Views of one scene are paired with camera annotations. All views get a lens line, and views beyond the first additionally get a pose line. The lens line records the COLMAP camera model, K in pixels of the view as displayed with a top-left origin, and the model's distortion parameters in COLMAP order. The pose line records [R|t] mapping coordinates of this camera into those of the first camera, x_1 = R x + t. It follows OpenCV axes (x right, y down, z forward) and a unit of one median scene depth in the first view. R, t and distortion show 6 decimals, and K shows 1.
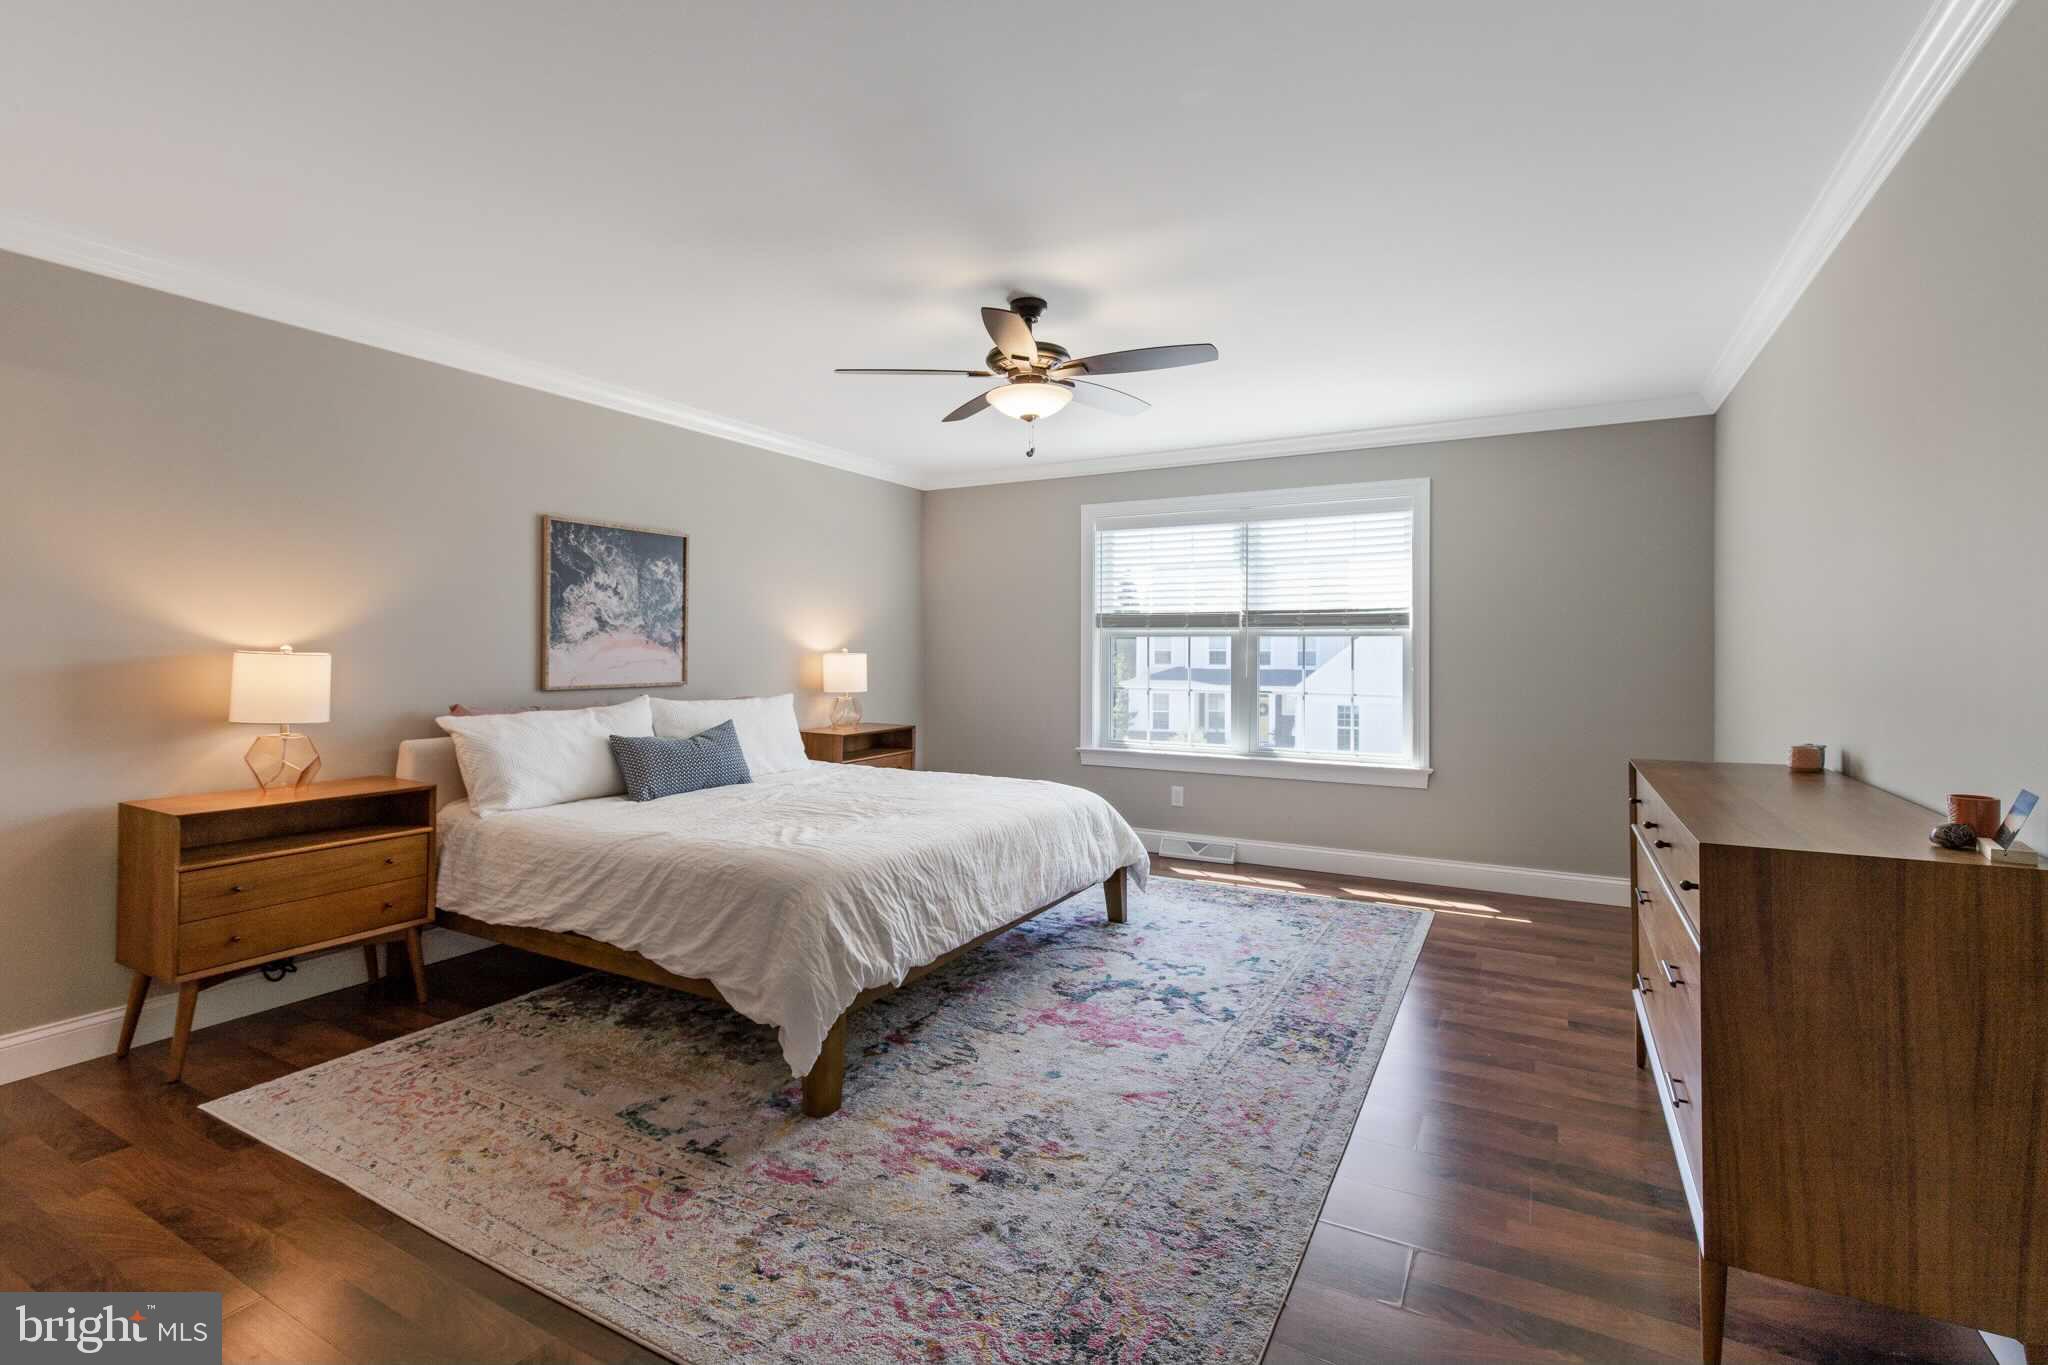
lens RADIAL K [[935.5, 0, 1029.3], [0, 935.5, 648.4], [0, 0, 1]] dist [-0.004289, -0.000407]
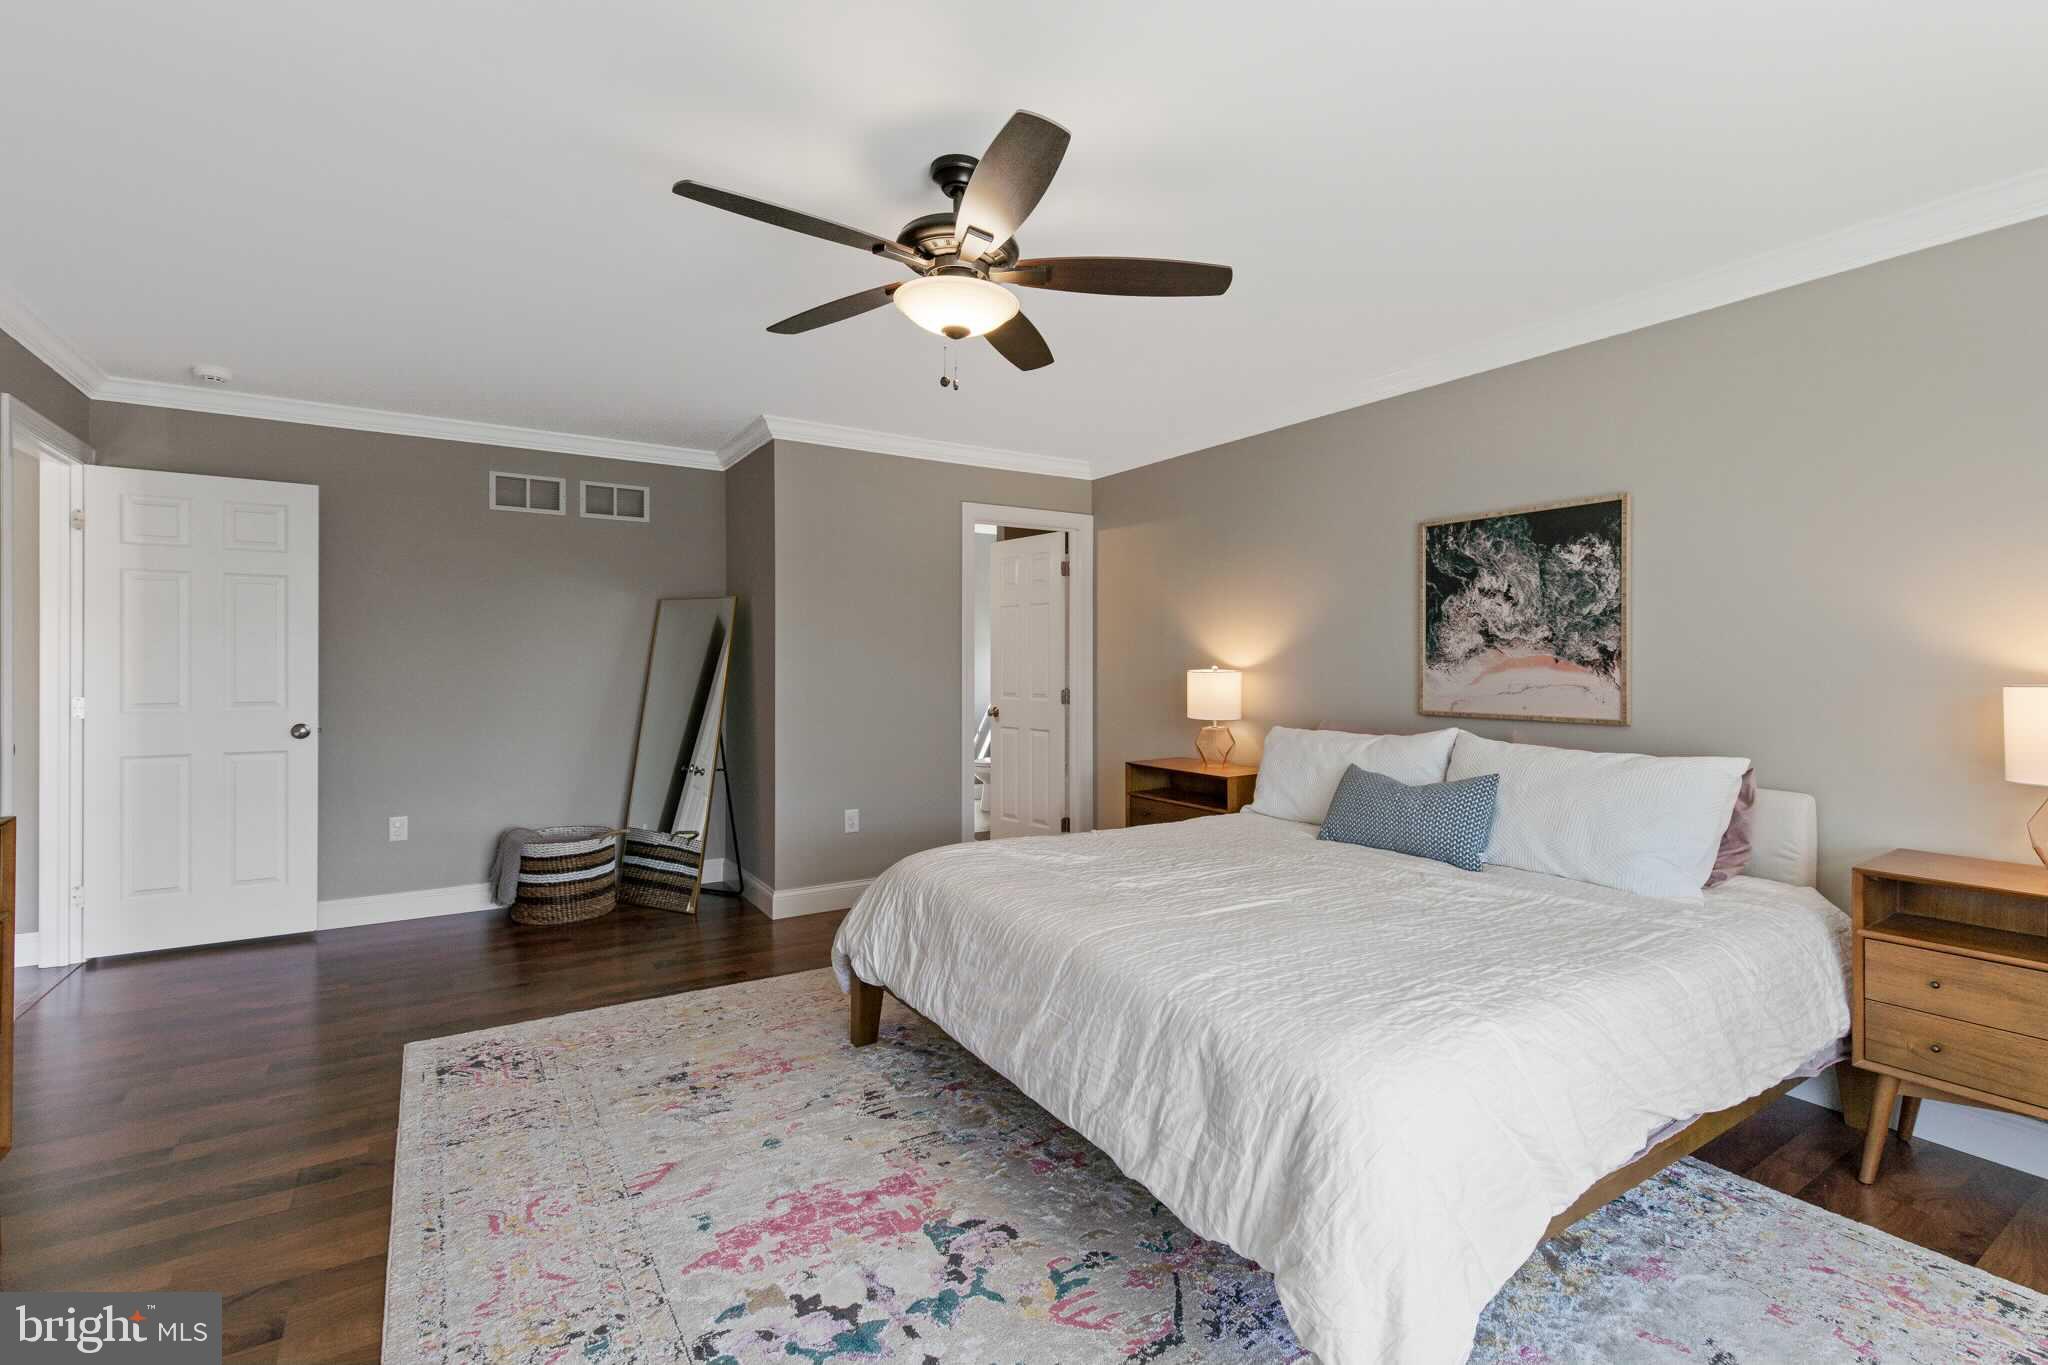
lens RADIAL K [[935.5, 0, 1029.3], [0, 935.5, 648.4], [0, 0, 1]] dist [-0.004289, -0.000407]
pose [[-0.480714, -0.027844, -0.876435, 0.445032], [-0.011525, 0.999610, -0.025436, 0.007478], [0.876802, -0.002126, -0.480847, 1.052019]]
